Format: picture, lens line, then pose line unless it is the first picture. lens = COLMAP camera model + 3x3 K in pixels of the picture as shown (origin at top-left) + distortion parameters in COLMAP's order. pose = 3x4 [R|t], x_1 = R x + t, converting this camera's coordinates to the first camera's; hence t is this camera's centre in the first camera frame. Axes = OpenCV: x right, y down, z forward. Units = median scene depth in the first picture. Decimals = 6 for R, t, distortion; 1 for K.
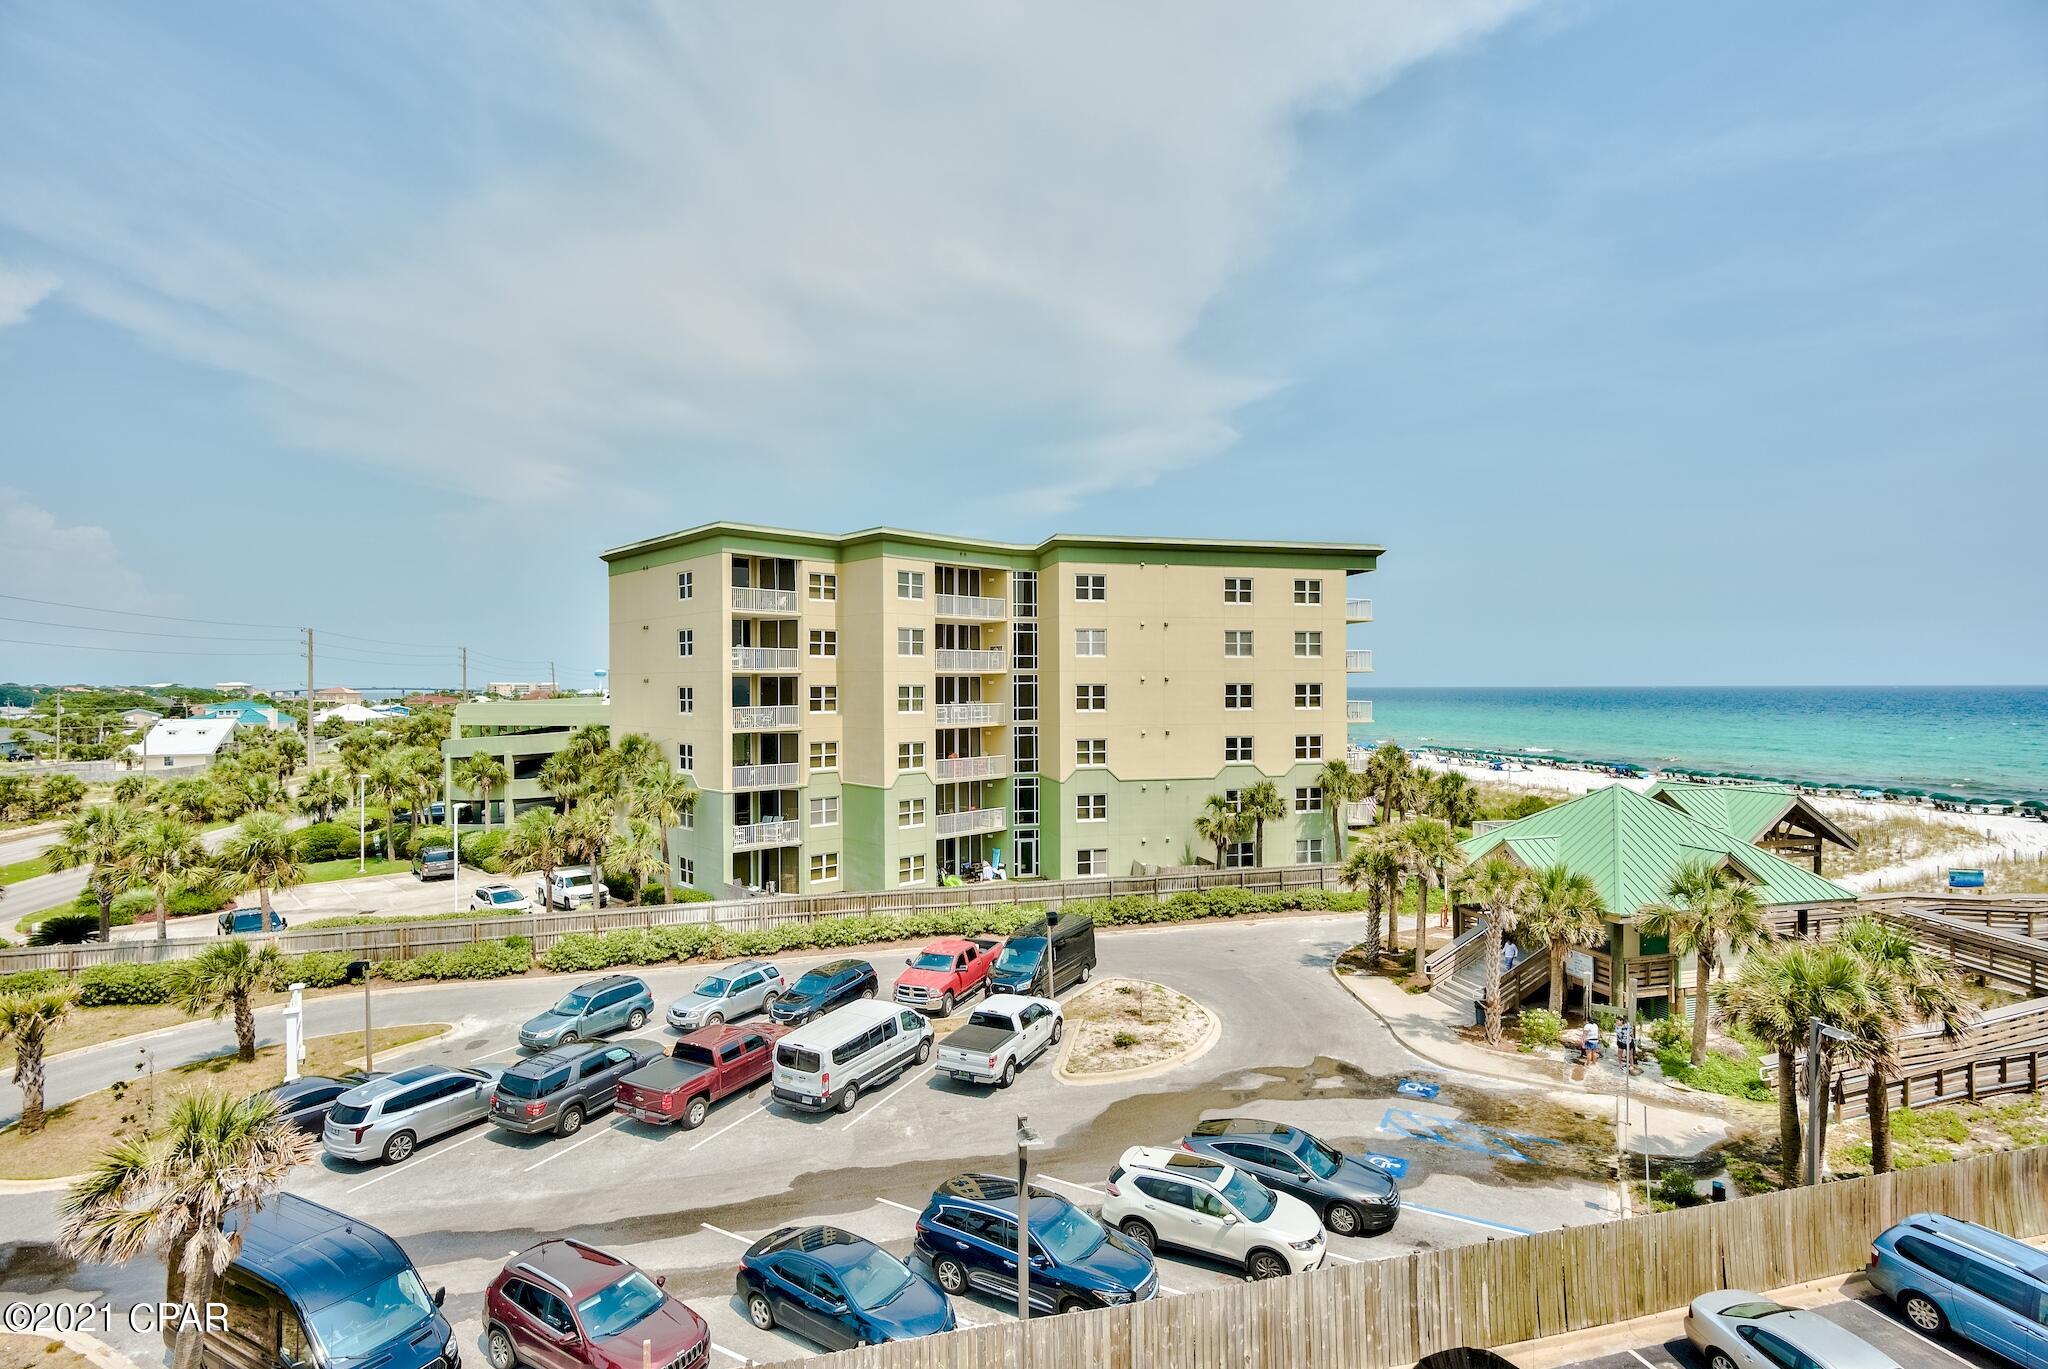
lens RADIAL K [[997.5, 0, 1026.7], [0, 997.5, 682.4], [0, 0, 1]] dist [-0.002381, -0.000683]
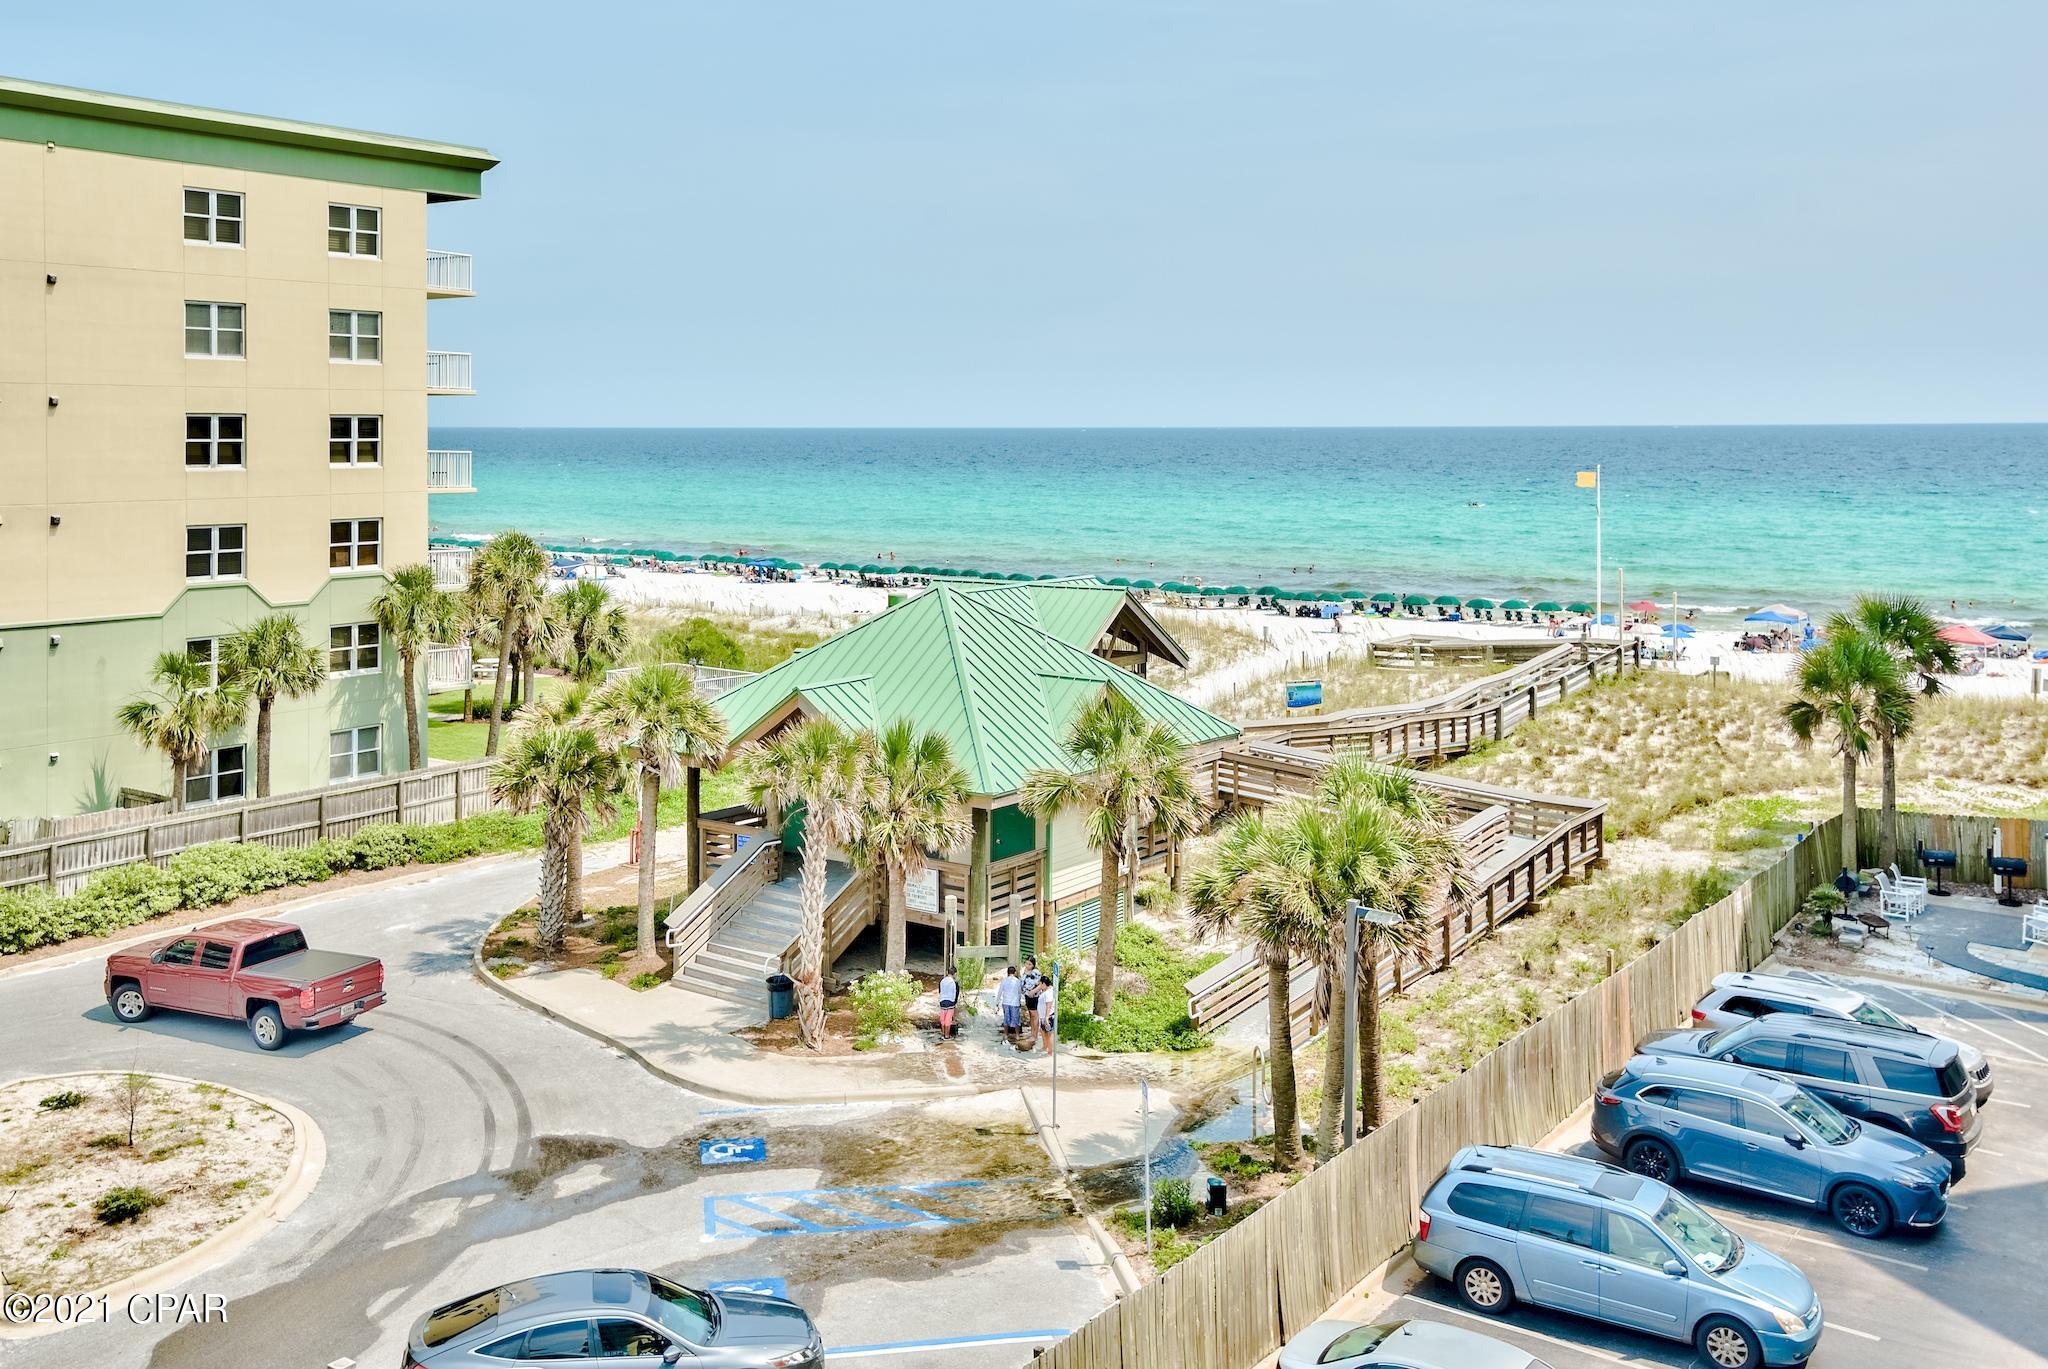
lens RADIAL K [[1969.8, 0, 967.9], [0, 1969.8, 455.4], [0, 0, 1]] dist [0.057940, 0.000000]
pose [[0.773714, -0.004192, 0.633521, -0.115415], [-0.007309, 0.999853, 0.015542, 0.003818], [-0.633493, -0.016655, 0.773569, 0.045826]]
